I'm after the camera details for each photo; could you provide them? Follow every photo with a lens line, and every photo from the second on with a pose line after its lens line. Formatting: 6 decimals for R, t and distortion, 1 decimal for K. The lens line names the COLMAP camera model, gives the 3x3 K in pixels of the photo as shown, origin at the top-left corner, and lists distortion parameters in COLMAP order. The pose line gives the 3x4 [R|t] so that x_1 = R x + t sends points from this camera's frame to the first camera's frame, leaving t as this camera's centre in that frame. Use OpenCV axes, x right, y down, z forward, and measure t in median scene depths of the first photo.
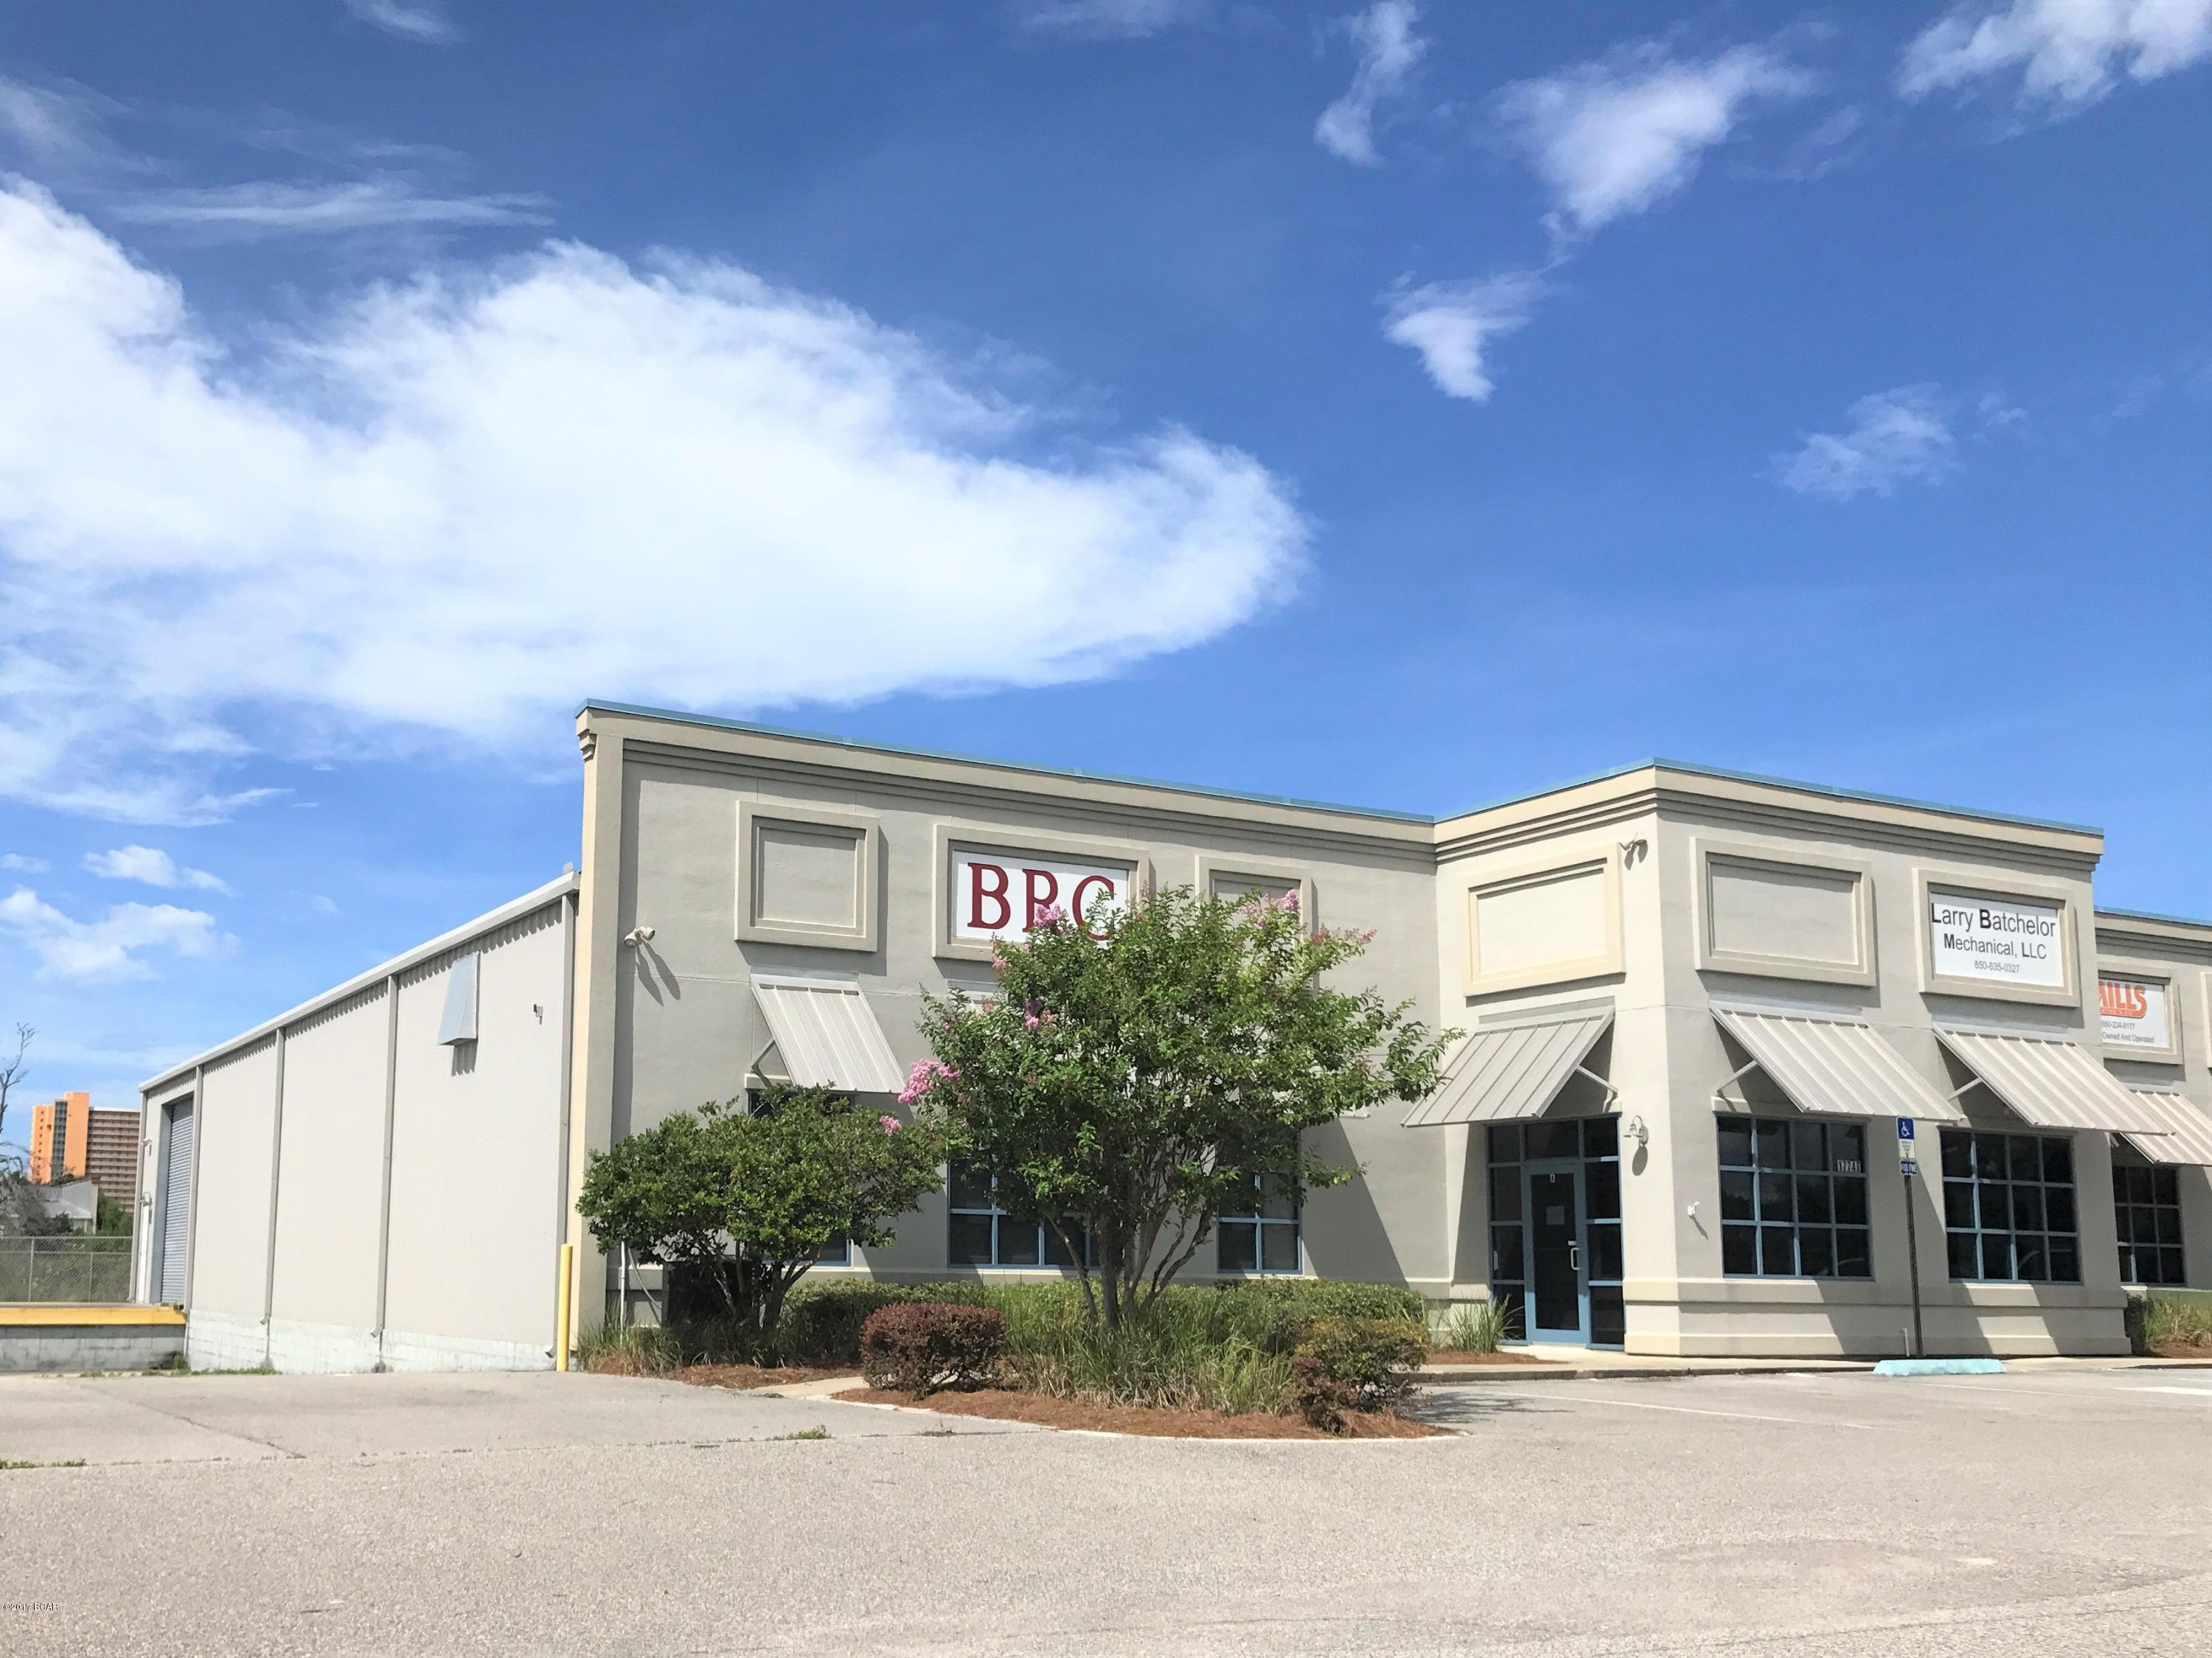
lens RADIAL K [[2188.5, 0, 1102.8], [0, 2188.5, 965.5], [0, 0, 1]] dist [0.009670, 0.012408]
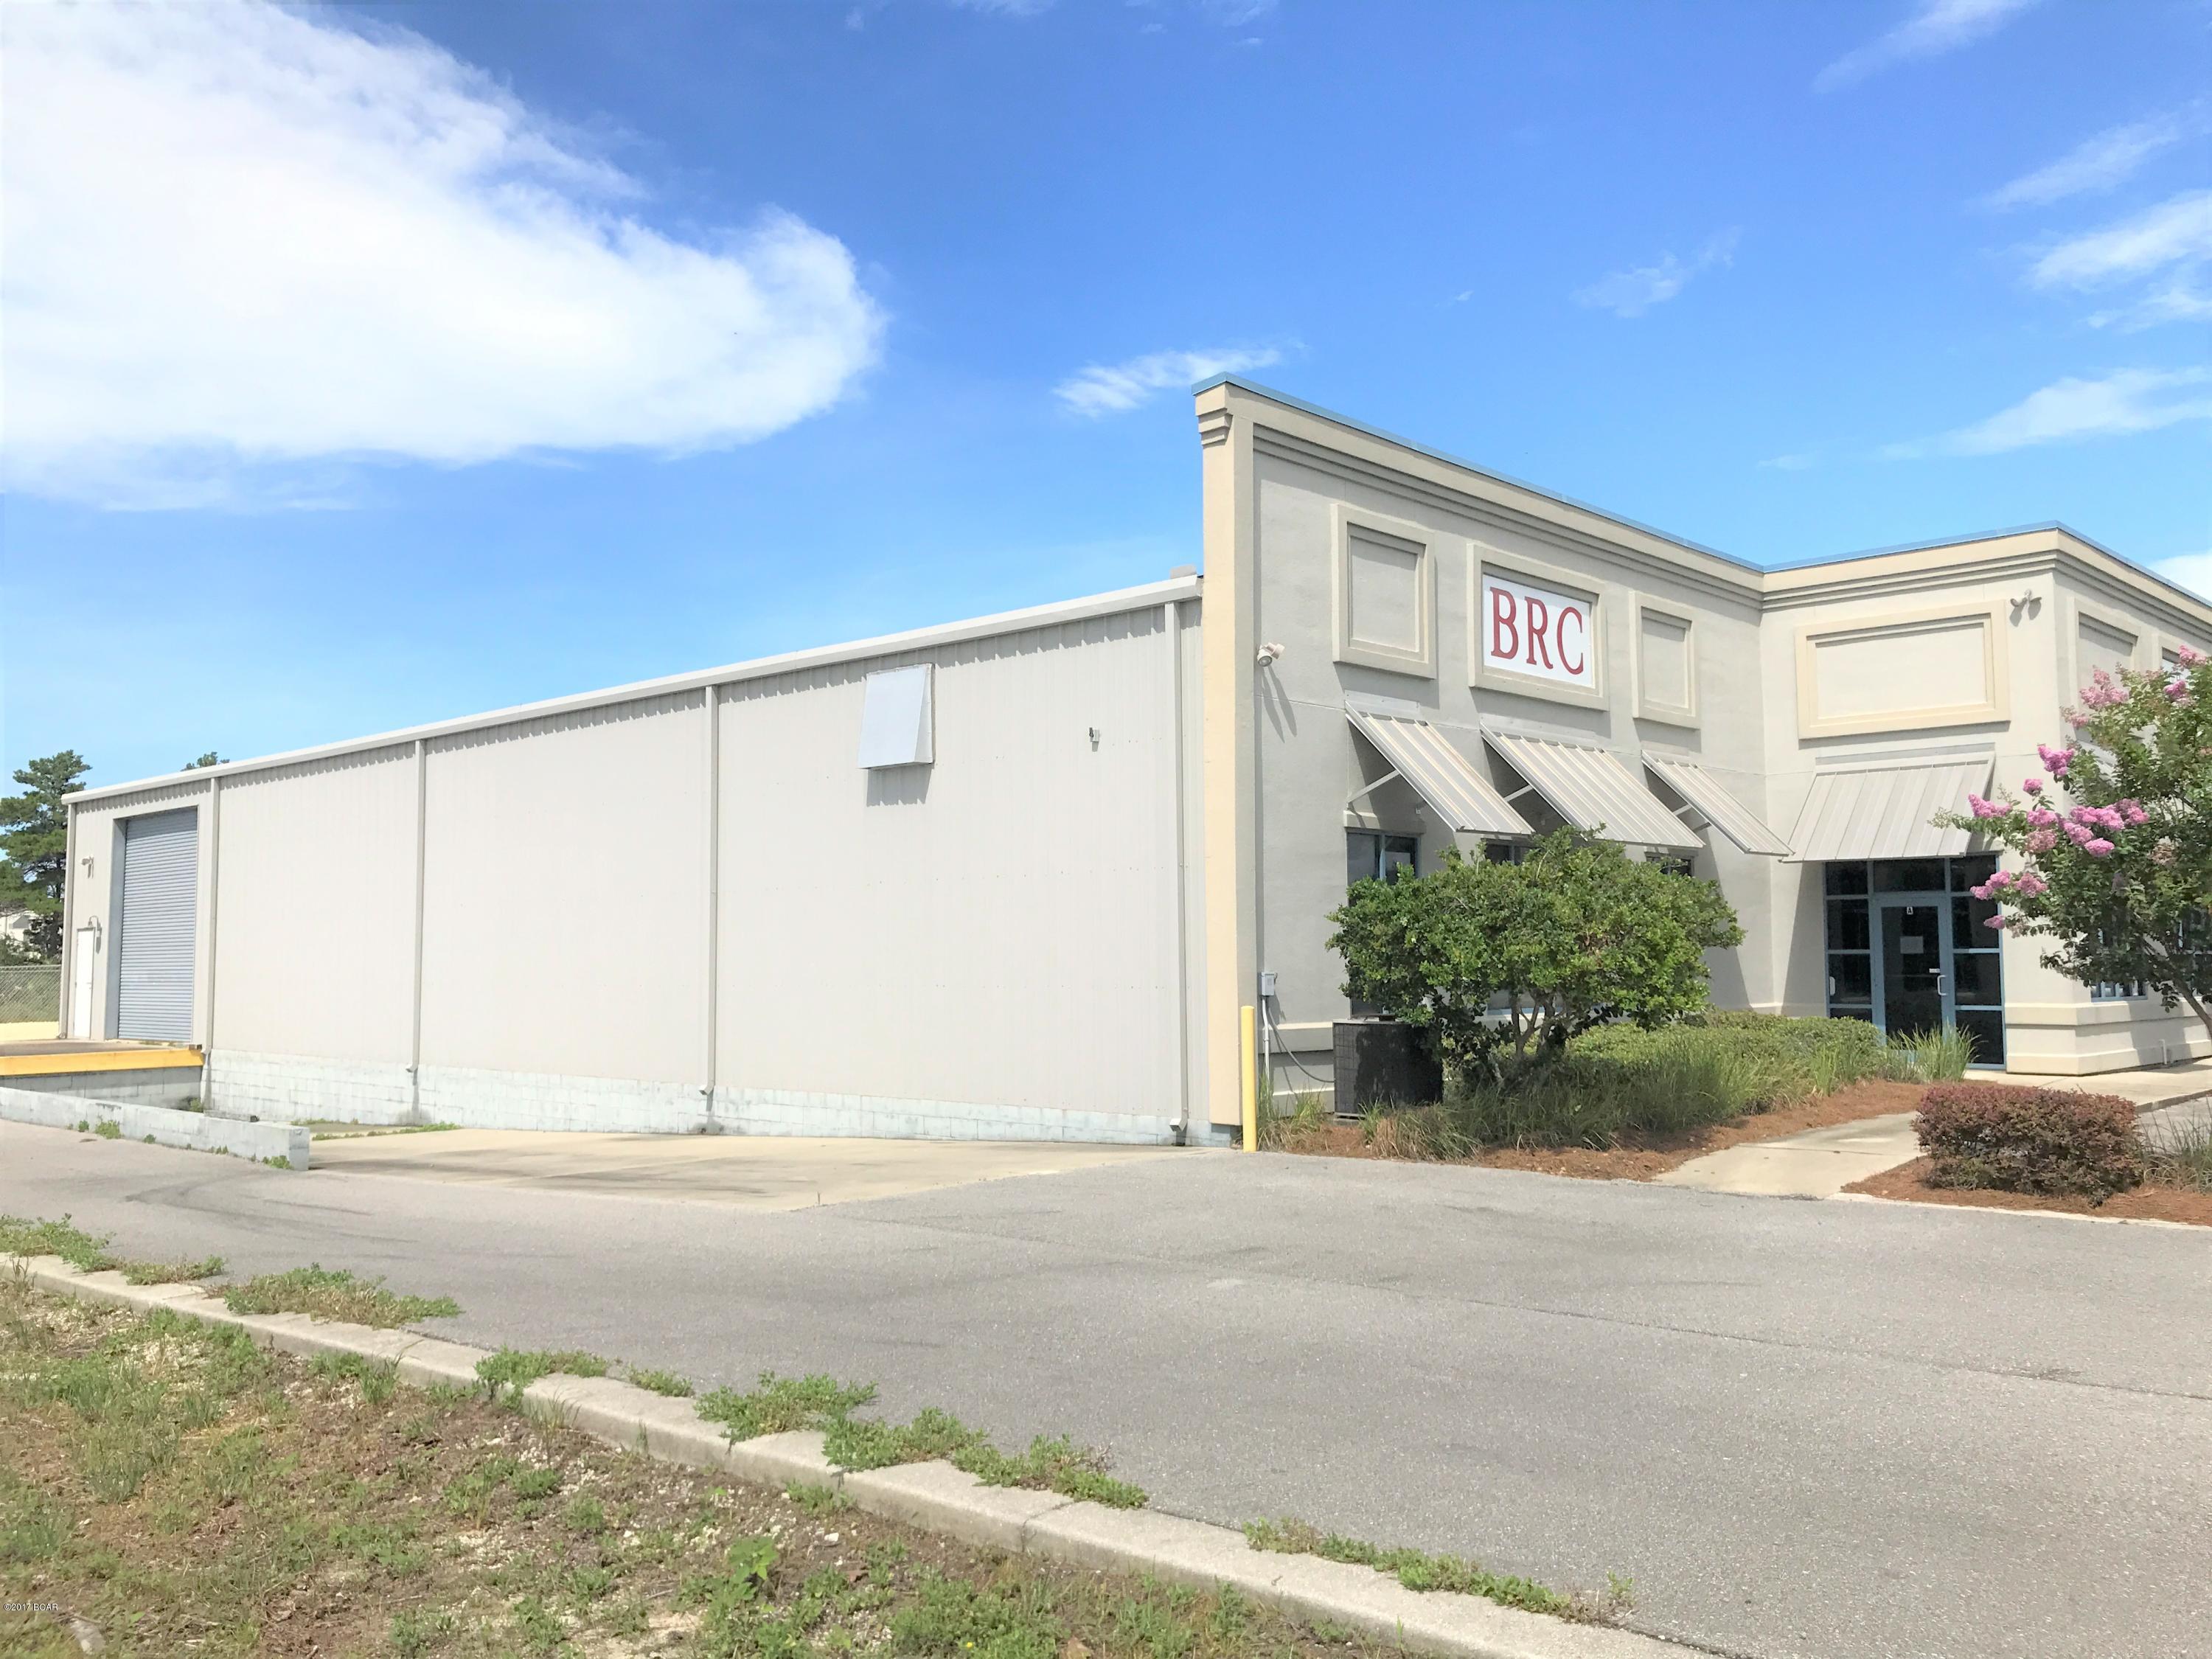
lens RADIAL K [[1820.7, 0, 1305.4], [0, 1820.7, 829.5], [0, 0, 1]] dist [0.009784, 0.005829]
pose [[0.944698, 0.007655, 0.327852, -0.377397], [-0.031864, 0.997140, 0.068531, 0.005812], [-0.326390, -0.075188, 0.942240, 0.262025]]
